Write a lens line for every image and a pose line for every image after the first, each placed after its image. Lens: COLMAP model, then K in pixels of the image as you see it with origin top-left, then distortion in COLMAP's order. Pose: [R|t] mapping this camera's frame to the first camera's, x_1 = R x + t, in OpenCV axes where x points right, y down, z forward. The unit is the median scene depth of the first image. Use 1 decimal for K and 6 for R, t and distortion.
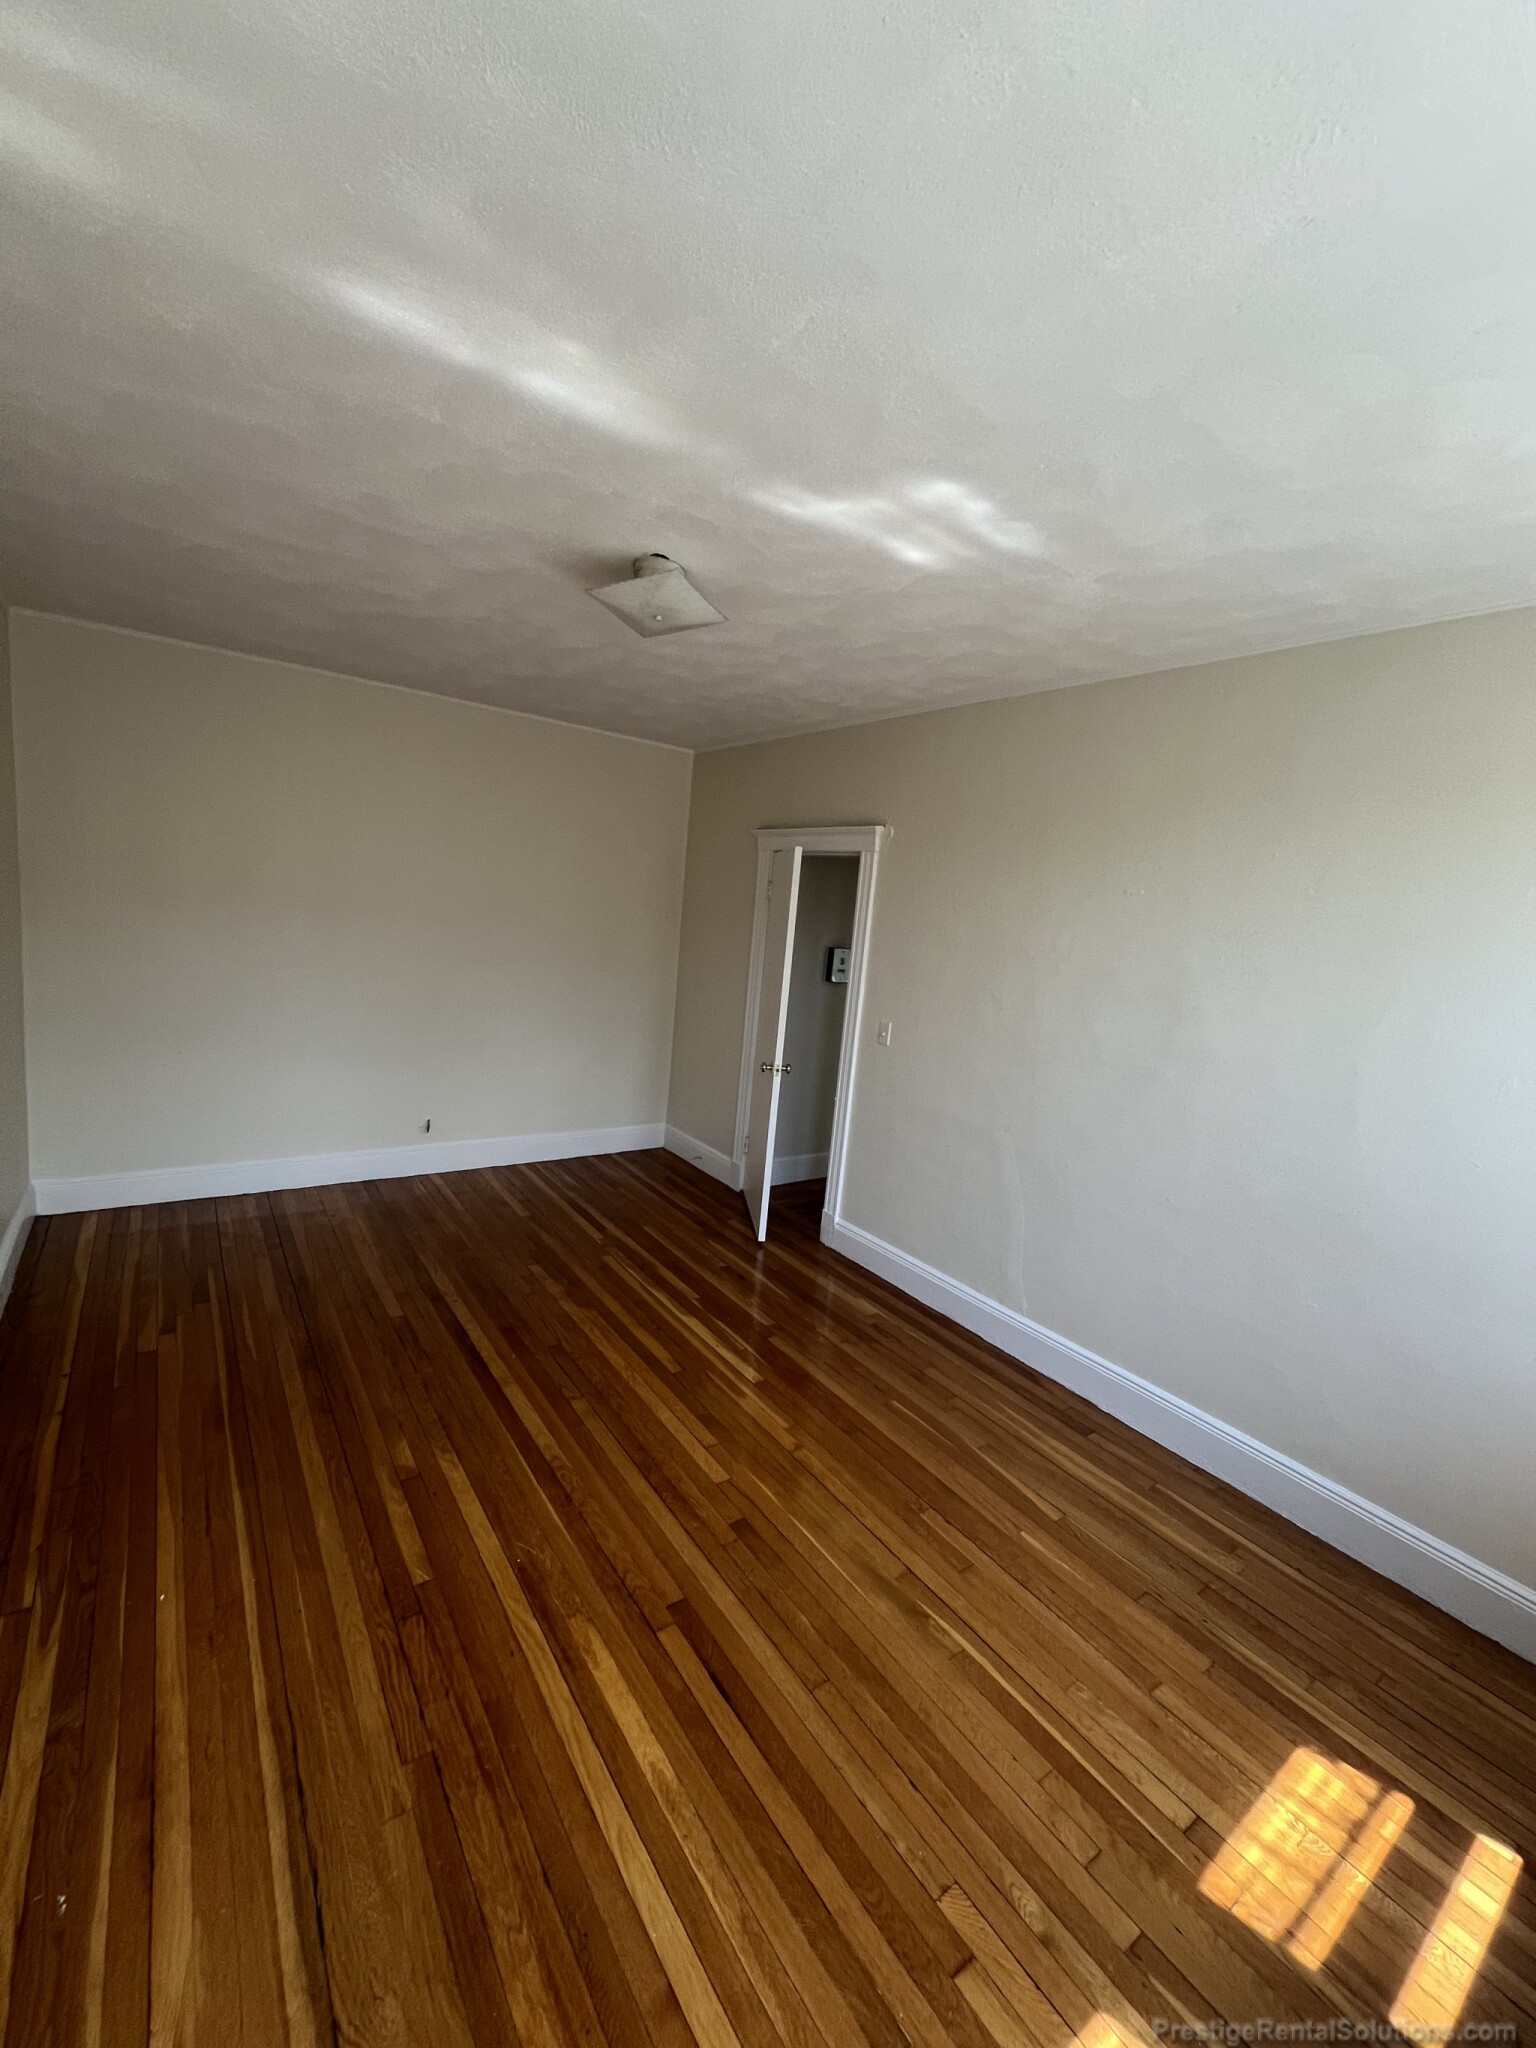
lens RADIAL K [[829.0, 0, 775.6], [0, 829.0, 1024.2], [0, 0, 1]] dist [-0.007901, -0.000085]
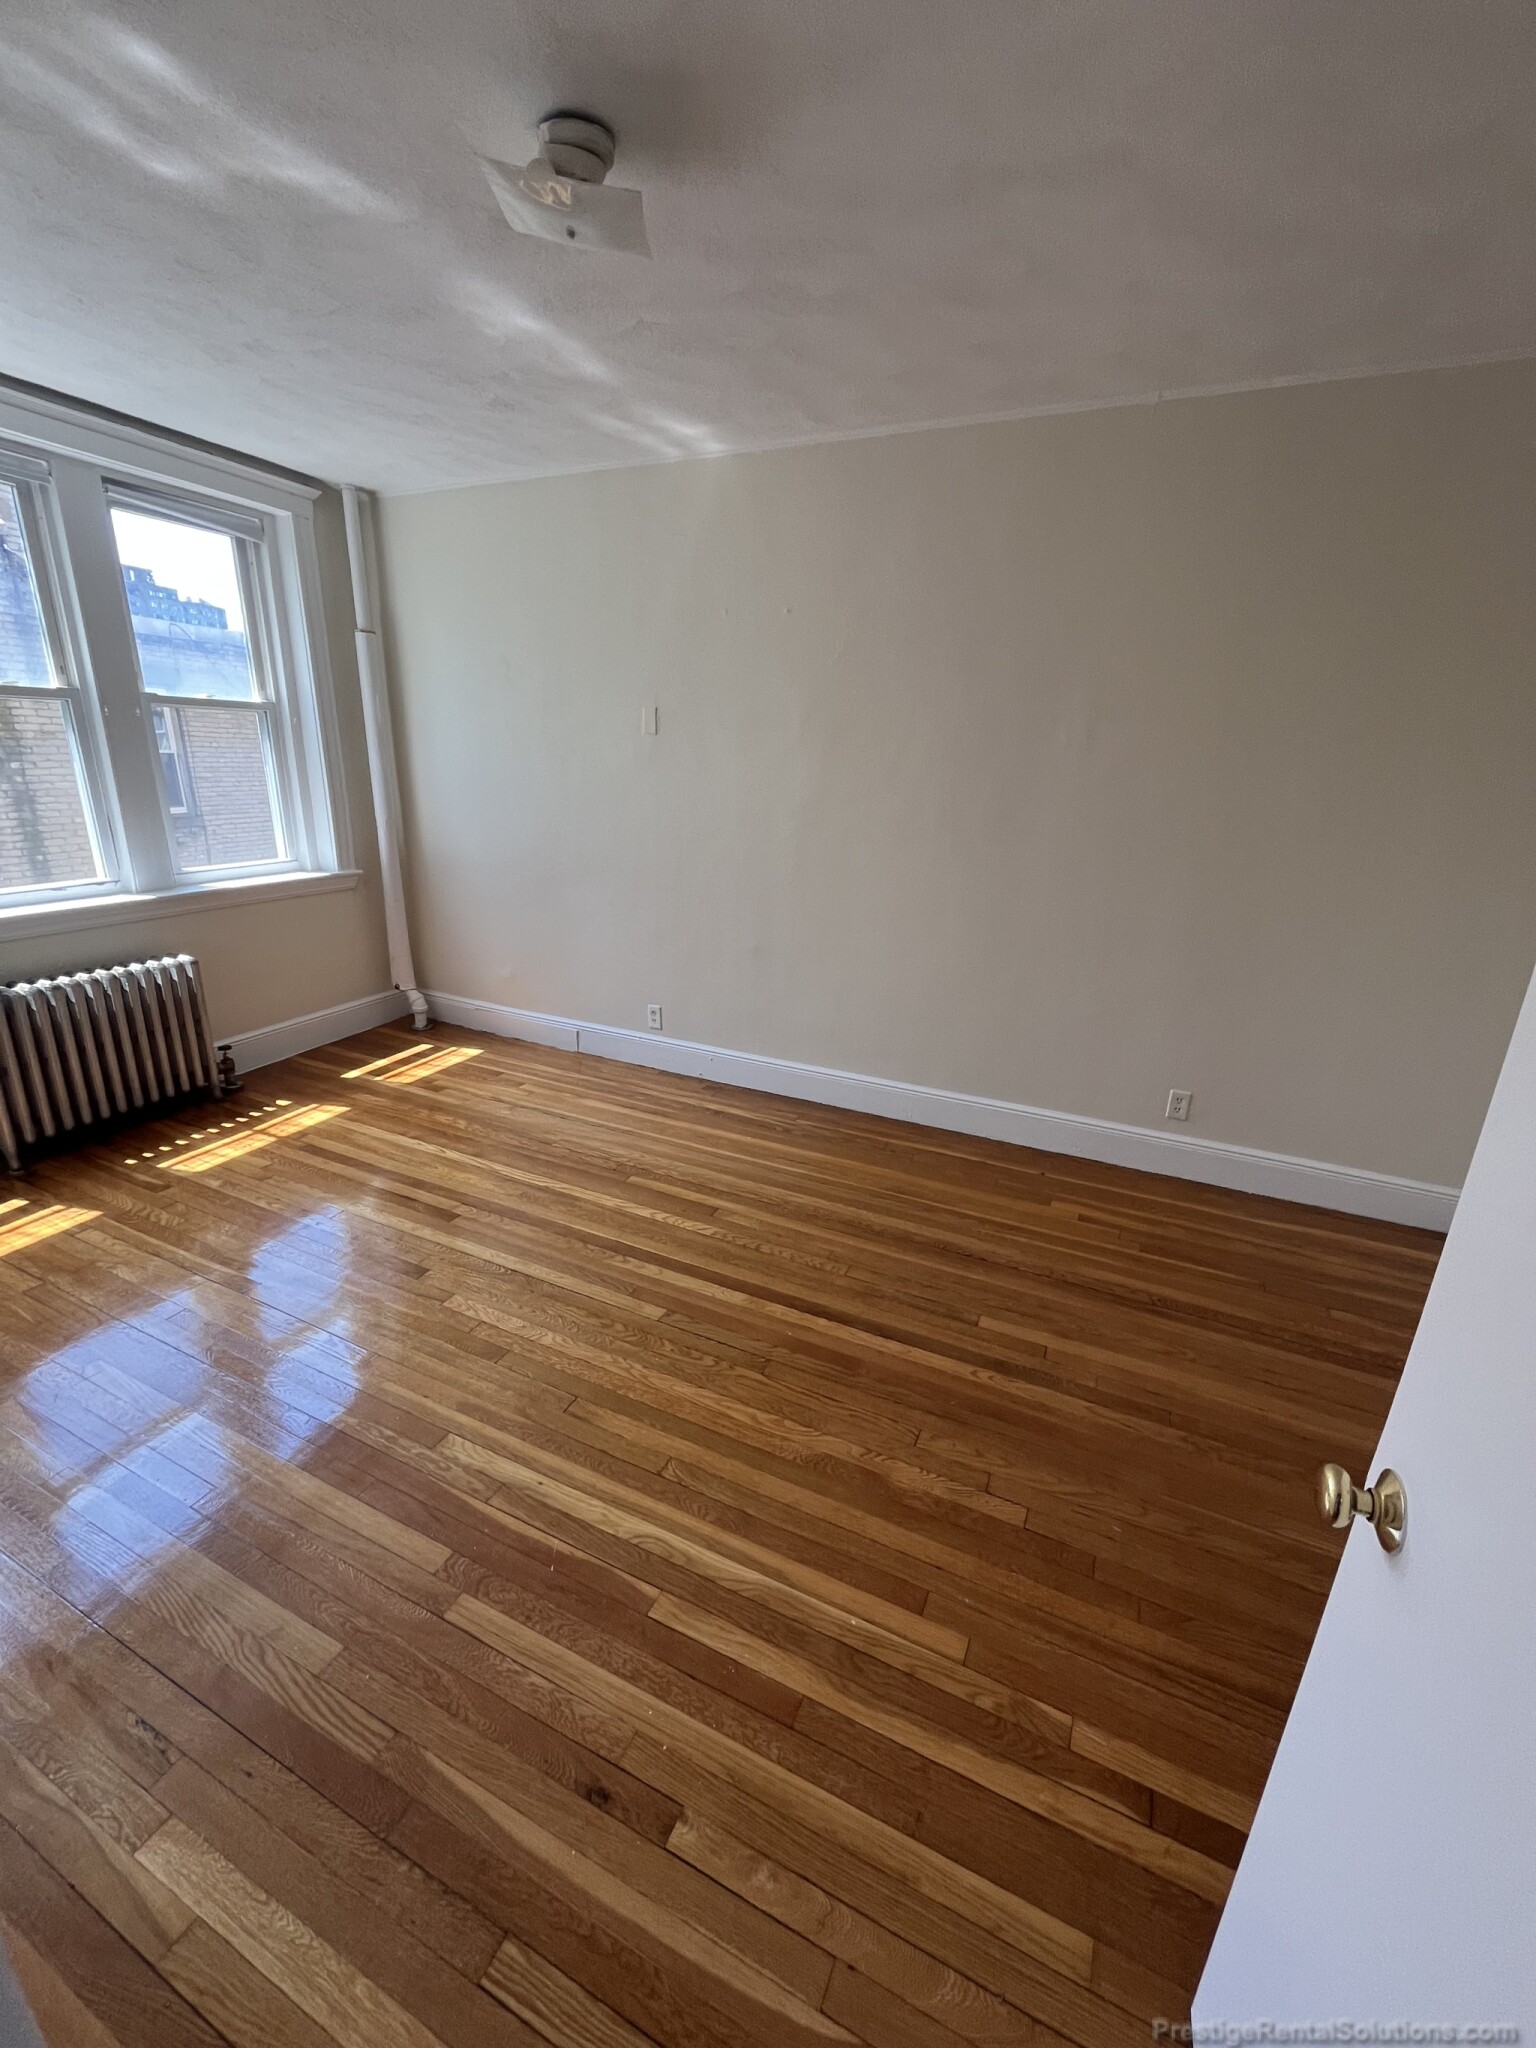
lens RADIAL K [[829.0, 0, 780.2], [0, 829.0, 1015.4], [0, 0, 1]] dist [-0.007901, -0.000085]
pose [[-0.862511, 0.040822, -0.504389, 0.066110], [-0.175874, 0.910423, 0.374430, -0.155980], [0.474493, 0.411659, -0.778070, 1.513560]]
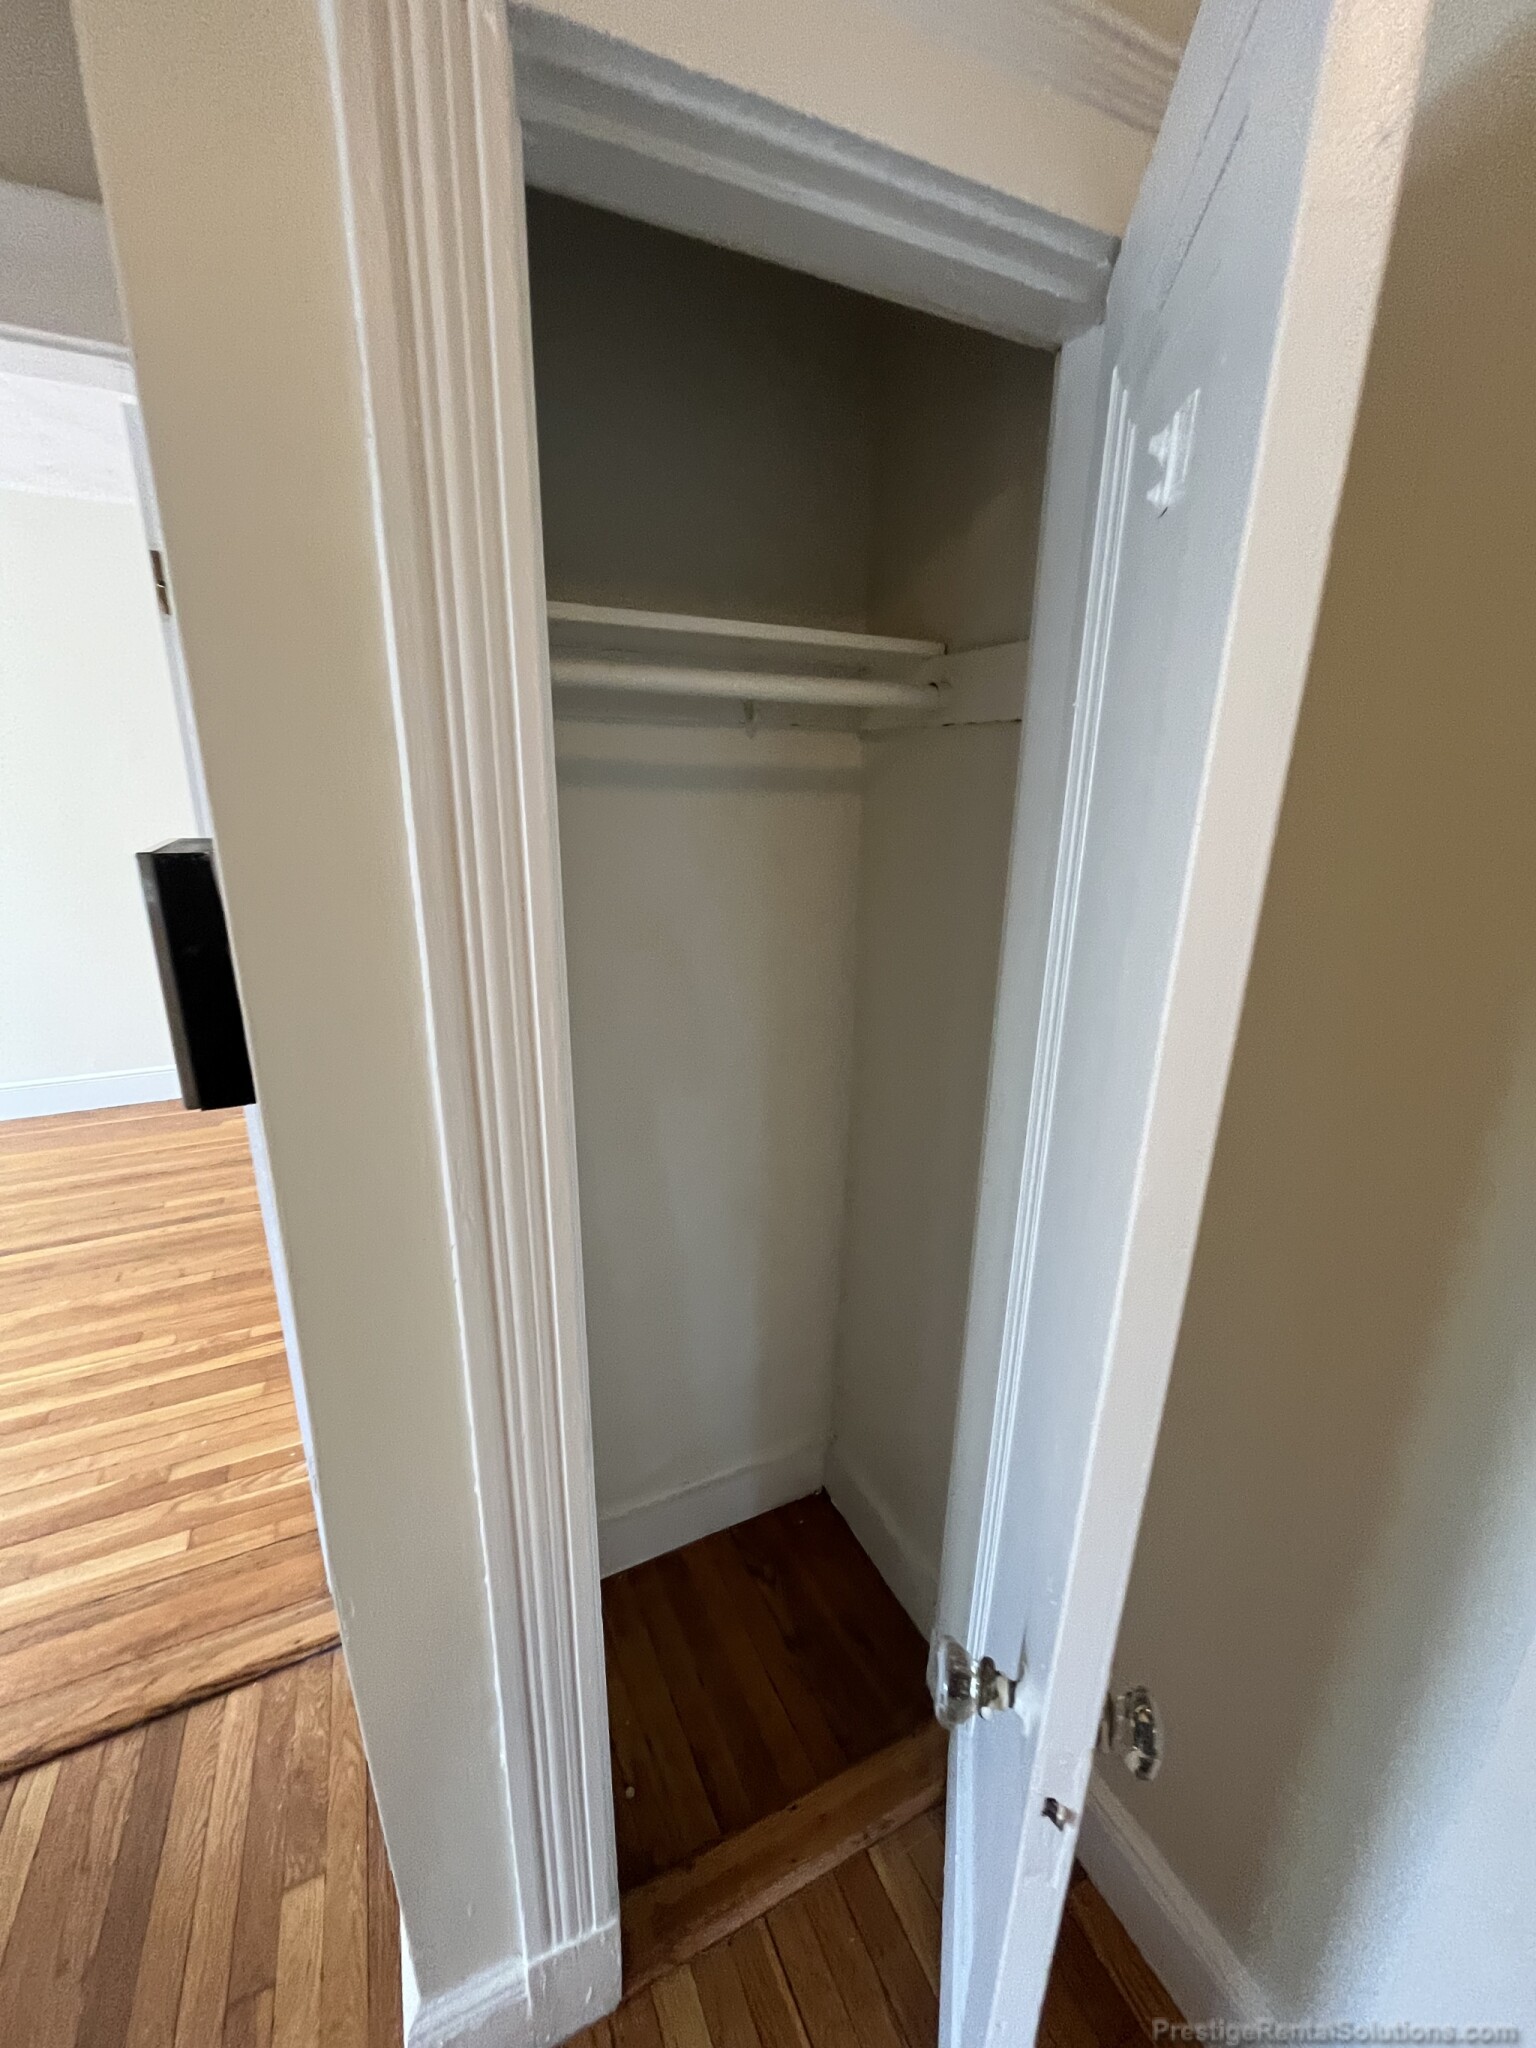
lens RADIAL K [[829.0, 0, 768.7], [0, 829.0, 1023.8], [0, 0, 1]] dist [-0.007901, -0.000085]
pose [[-0.163004, 0.191670, -0.967829, 0.346433], [-0.167351, 0.961363, 0.218575, -0.191581], [0.972329, 0.197596, -0.124630, 1.930630]]
